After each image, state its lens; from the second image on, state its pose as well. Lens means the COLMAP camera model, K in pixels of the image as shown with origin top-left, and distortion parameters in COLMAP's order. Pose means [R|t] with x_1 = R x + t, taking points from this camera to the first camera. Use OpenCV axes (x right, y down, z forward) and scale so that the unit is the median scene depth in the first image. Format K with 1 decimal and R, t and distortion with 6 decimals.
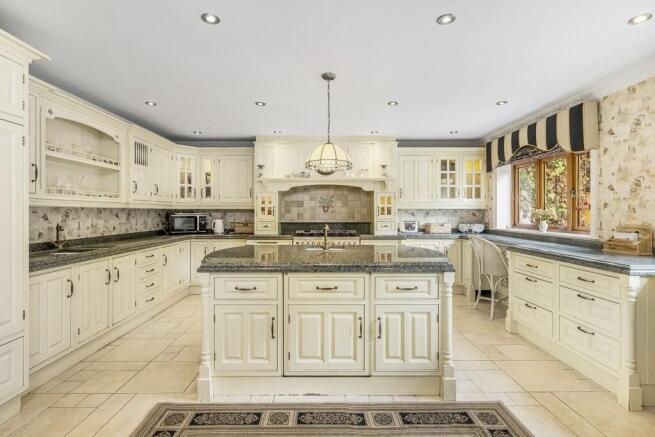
lens RADIAL K [[316.6, 0, 326.2], [0, 316.6, 211.1], [0, 0, 1]] dist [-0.001598, -0.000223]
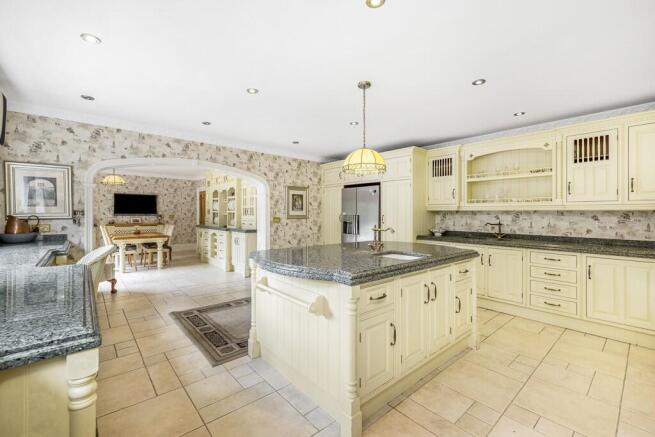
lens RADIAL K [[283.5, 0, 331.0], [0, 283.5, 214.6], [0, 0, 1]] dist [0.001229, 0.000115]
pose [[-0.760807, 0.002718, -0.648972, 0.529287], [0.000197, 0.999992, 0.003958, 0.000530], [0.648978, 0.002884, -0.760802, 1.234630]]
